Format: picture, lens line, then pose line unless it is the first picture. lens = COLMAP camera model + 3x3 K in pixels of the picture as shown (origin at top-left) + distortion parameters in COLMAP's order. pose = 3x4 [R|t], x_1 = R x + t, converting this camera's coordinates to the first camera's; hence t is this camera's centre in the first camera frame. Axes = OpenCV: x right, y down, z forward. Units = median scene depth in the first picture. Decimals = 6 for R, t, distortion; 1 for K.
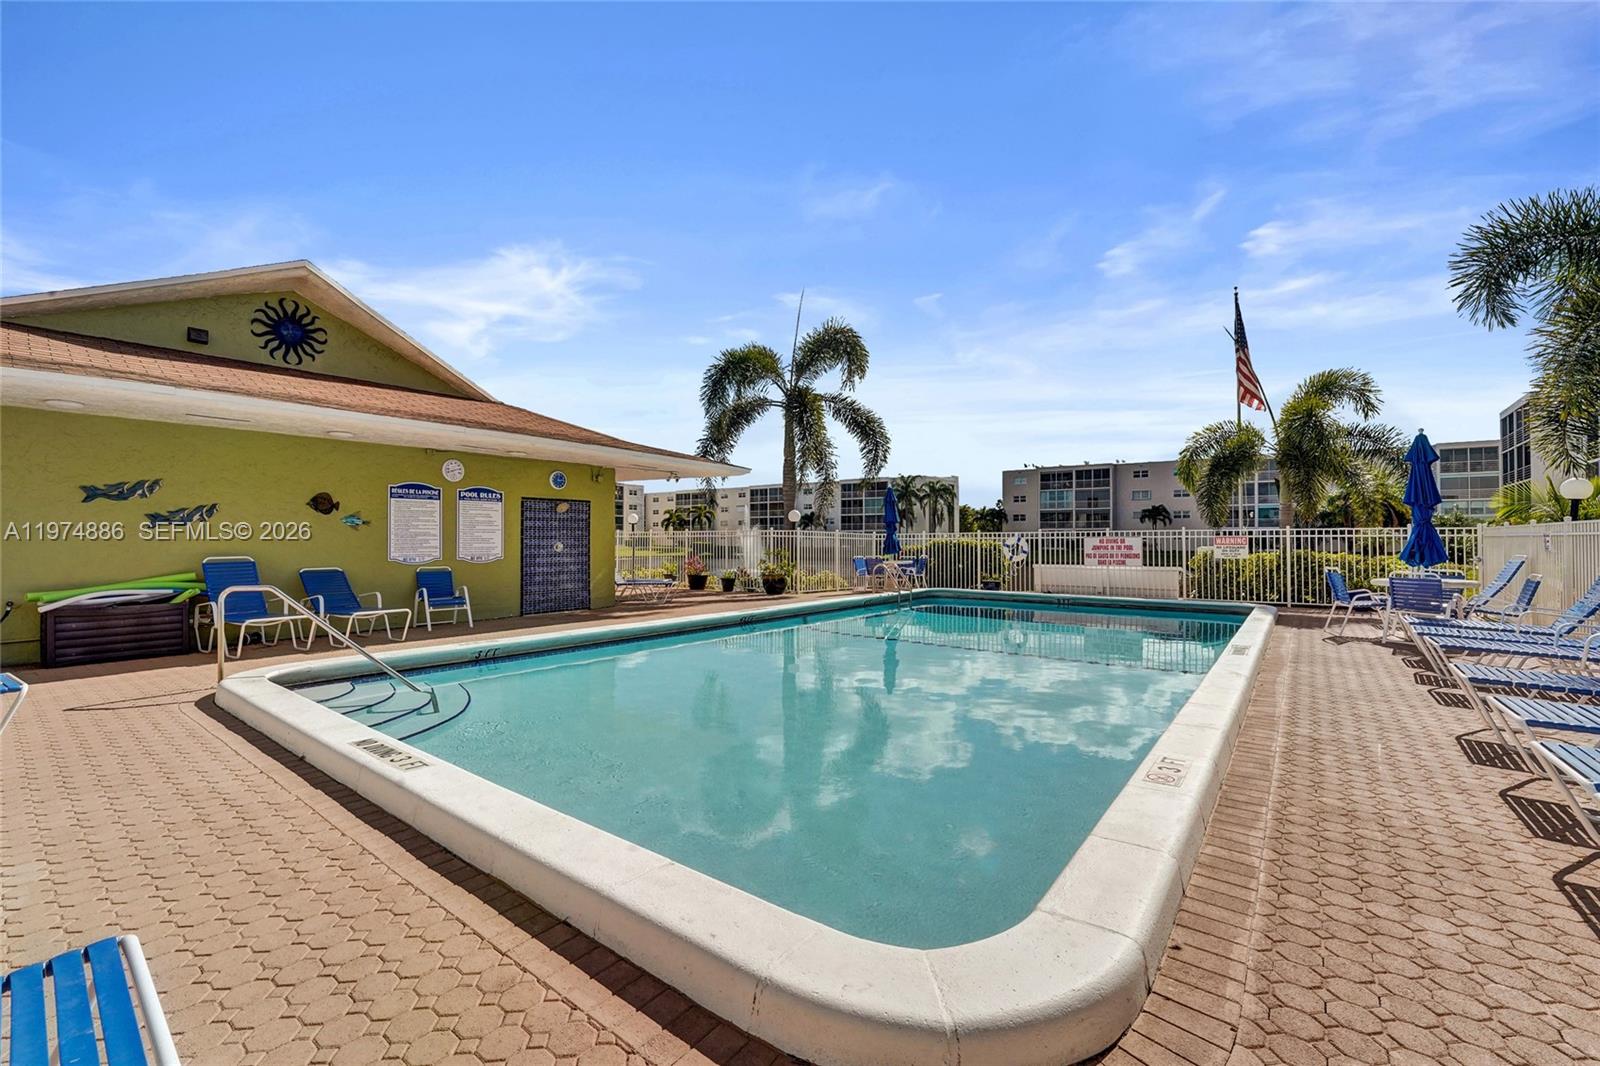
lens RADIAL K [[679.9, 0, 785.0], [0, 679.9, 533.8], [0, 0, 1]] dist [-0.025567, 0.000756]
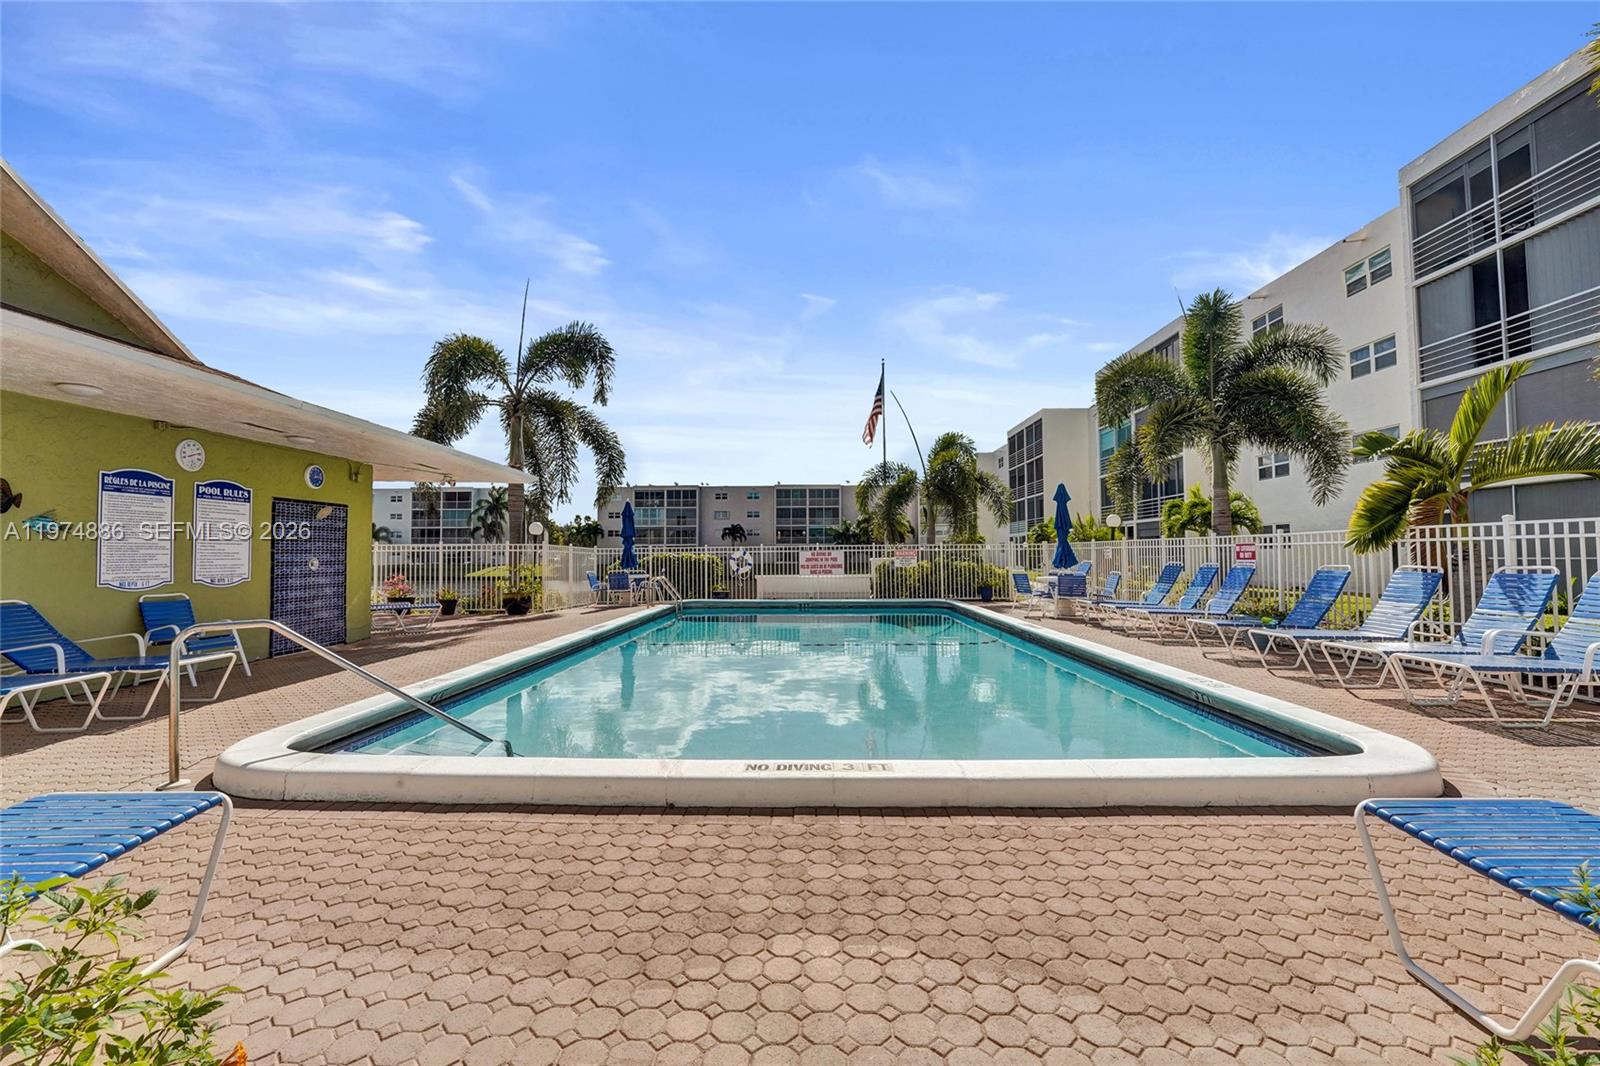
lens RADIAL K [[679.9, 0, 803.9], [0, 679.9, 532.5], [0, 0, 1]] dist [-0.025567, 0.000756]
pose [[0.798742, 0.014355, 0.601502, -0.263522], [0.000809, 0.999689, -0.024932, 0.002320], [-0.601673, 0.020401, 0.798482, 0.047905]]
